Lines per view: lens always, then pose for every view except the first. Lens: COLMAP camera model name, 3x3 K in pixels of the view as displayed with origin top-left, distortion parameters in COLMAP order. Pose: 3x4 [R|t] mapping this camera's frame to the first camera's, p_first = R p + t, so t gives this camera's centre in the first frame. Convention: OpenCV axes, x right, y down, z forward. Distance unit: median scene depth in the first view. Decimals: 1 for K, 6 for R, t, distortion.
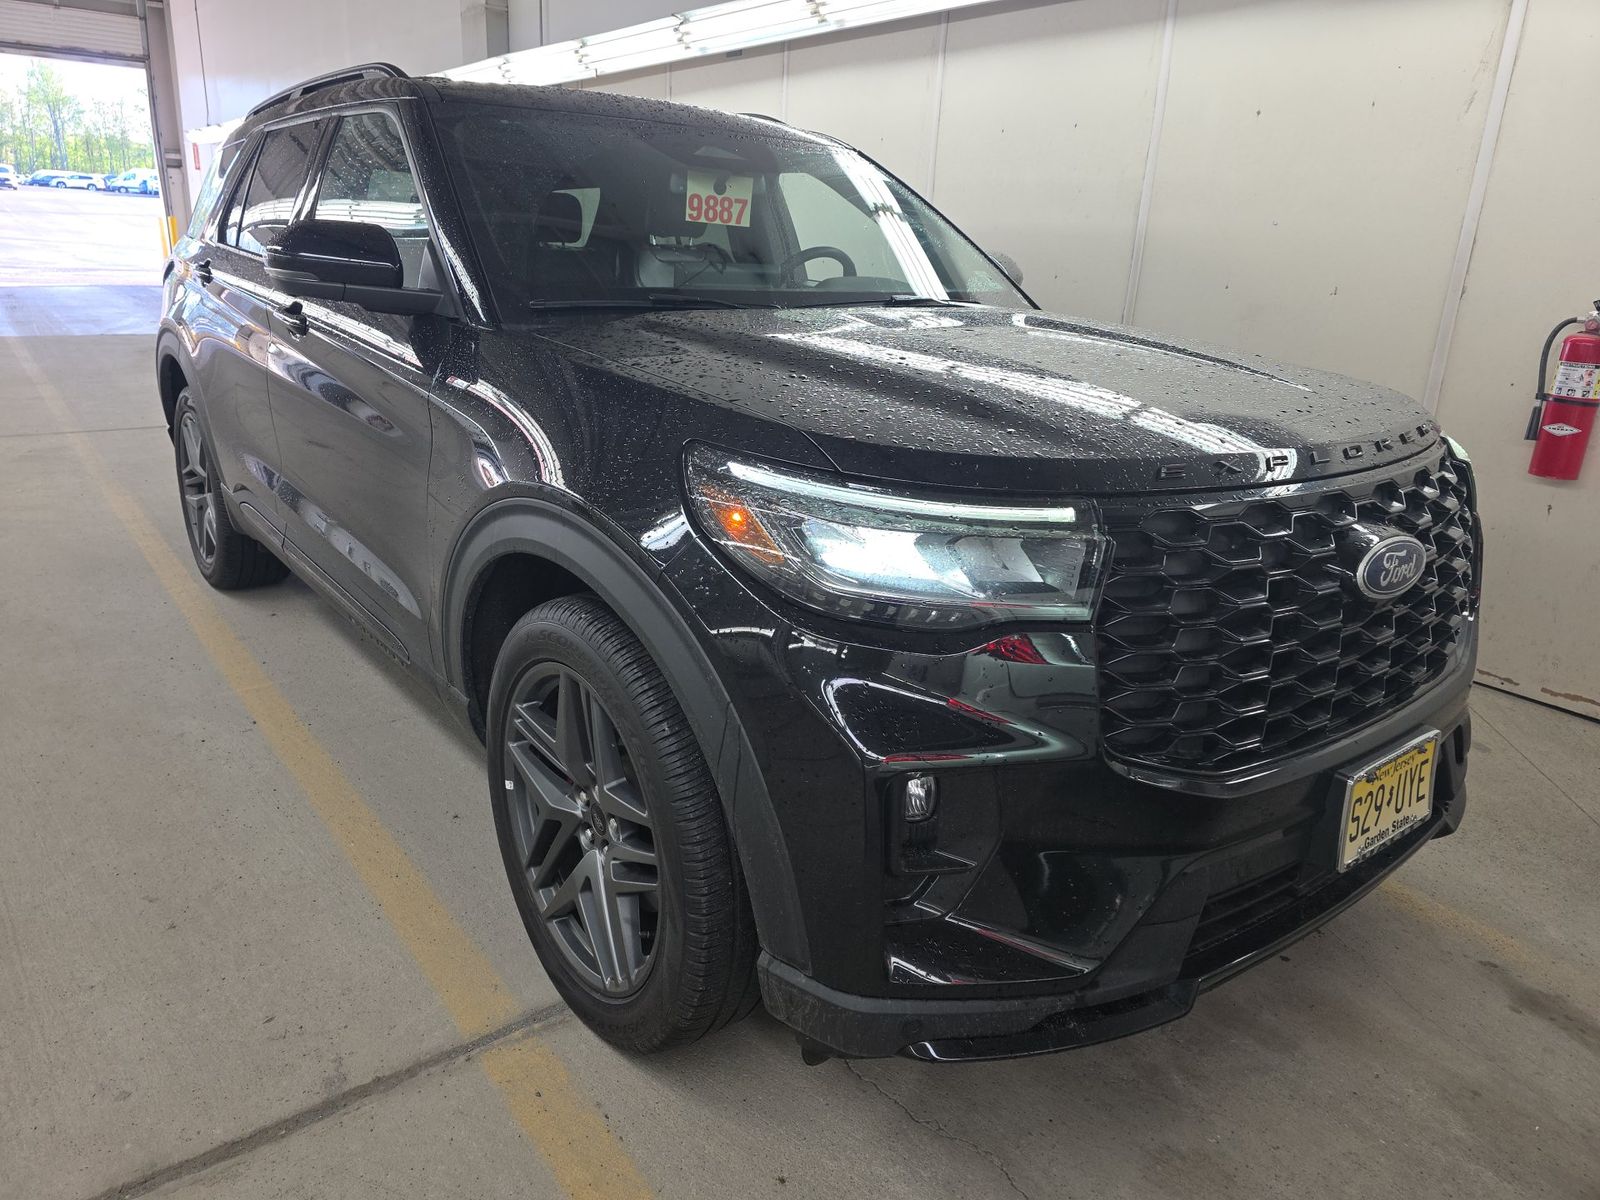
lens RADIAL K [[1050.7, 0, 794.7], [0, 1050.7, 532.6], [0, 0, 1]] dist [0.094328, -0.103329]
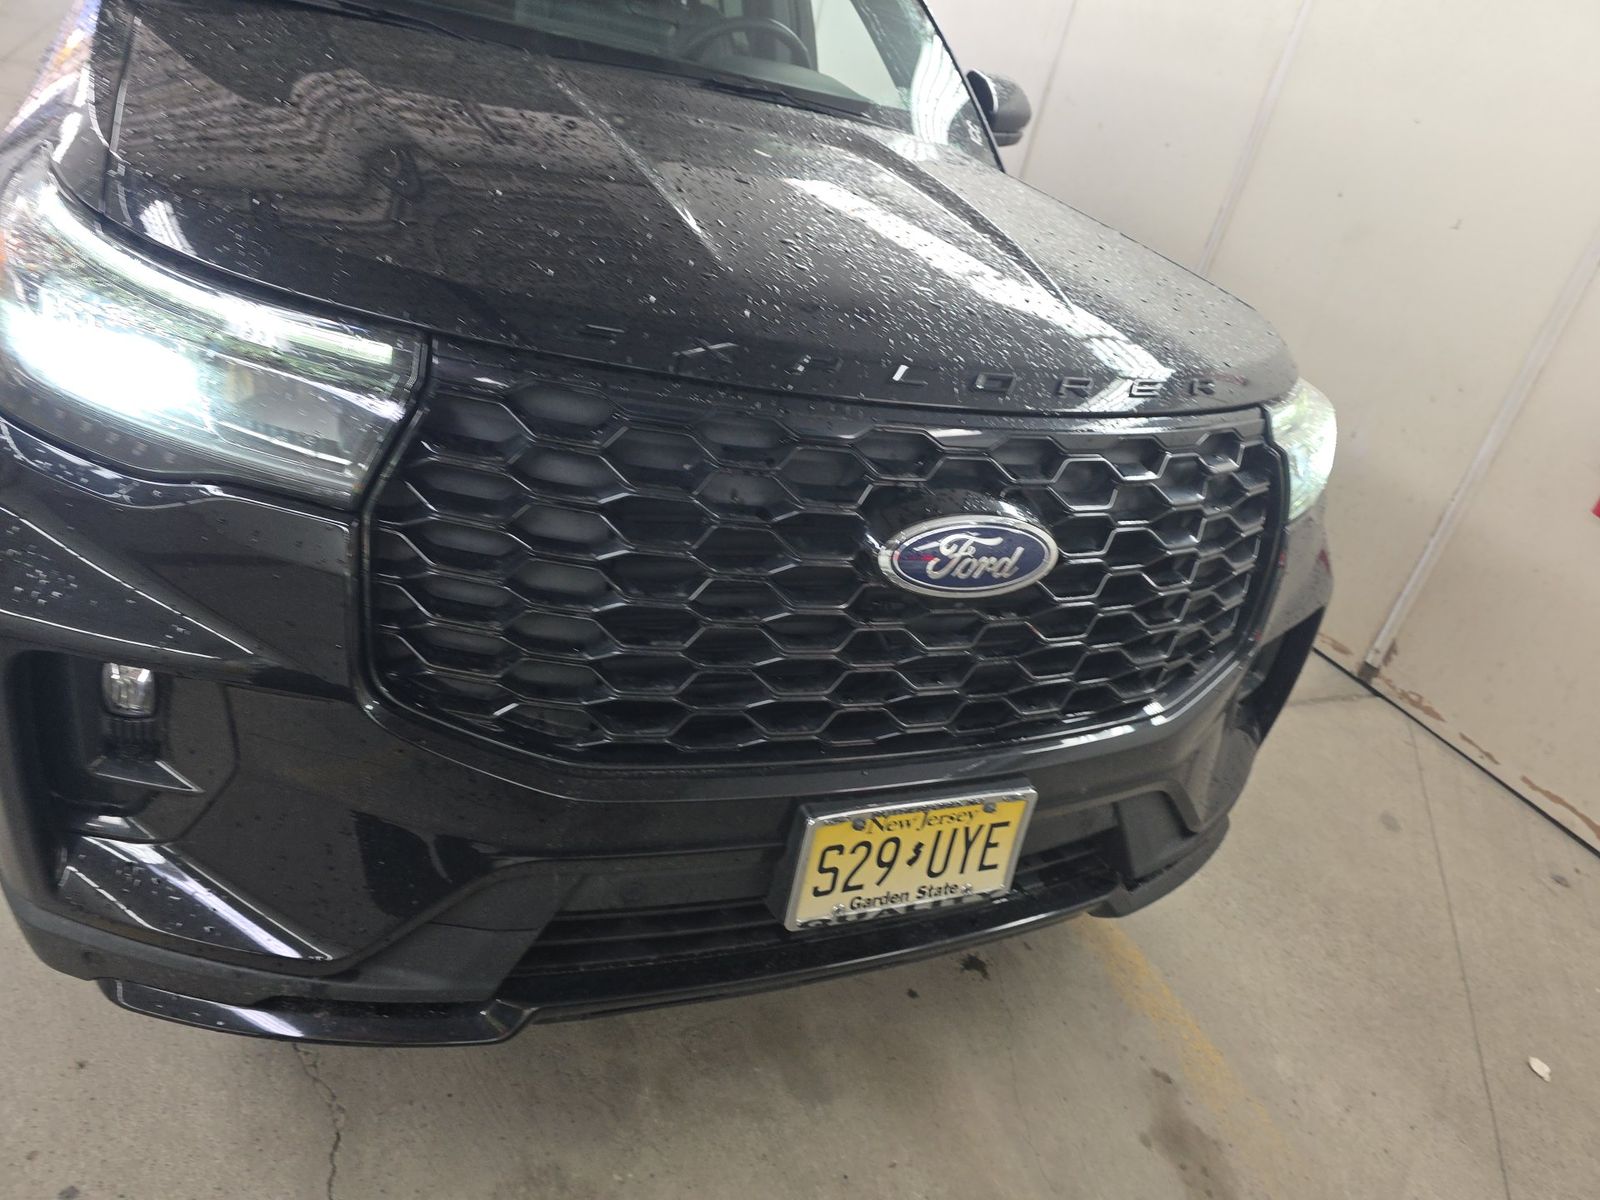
lens RADIAL K [[1050.7, 0, 794.7], [0, 1050.7, 532.6], [0, 0, 1]] dist [0.094328, -0.103329]
pose [[0.954858, 0.257843, -0.147521, 0.540228], [-0.229938, 0.955939, 0.182505, -0.078442], [0.188079, -0.140346, 0.972075, 0.321435]]
